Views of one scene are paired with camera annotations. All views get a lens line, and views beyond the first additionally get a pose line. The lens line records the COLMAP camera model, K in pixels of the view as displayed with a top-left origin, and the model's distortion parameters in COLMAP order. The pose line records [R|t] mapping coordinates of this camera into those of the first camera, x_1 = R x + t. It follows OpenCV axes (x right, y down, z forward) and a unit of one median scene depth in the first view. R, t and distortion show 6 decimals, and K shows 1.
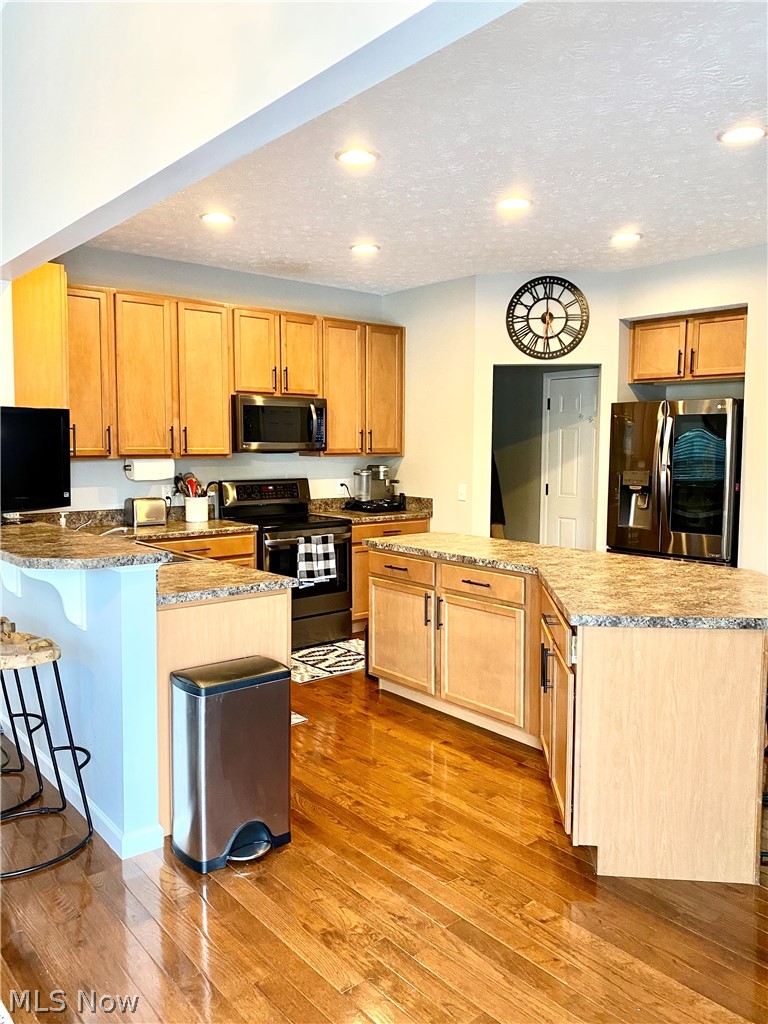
lens RADIAL K [[782.8, 0, 383.0], [0, 782.8, 508.9], [0, 0, 1]] dist [0.041978, -0.049506]
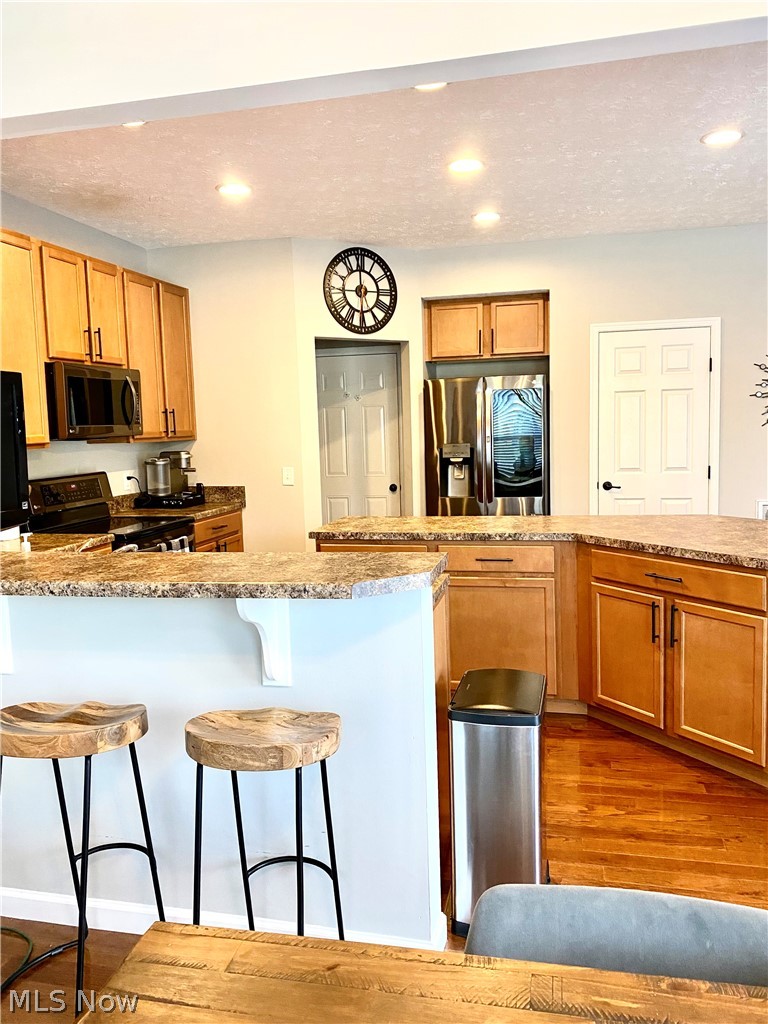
lens RADIAL K [[782.8, 0, 384.3], [0, 782.8, 510.1], [0, 0, 1]] dist [0.041978, -0.049506]
pose [[0.801280, -0.090674, 0.591378, -0.367567], [0.082131, 0.995762, 0.041394, -0.010711], [-0.592625, 0.015402, 0.805331, 0.204531]]
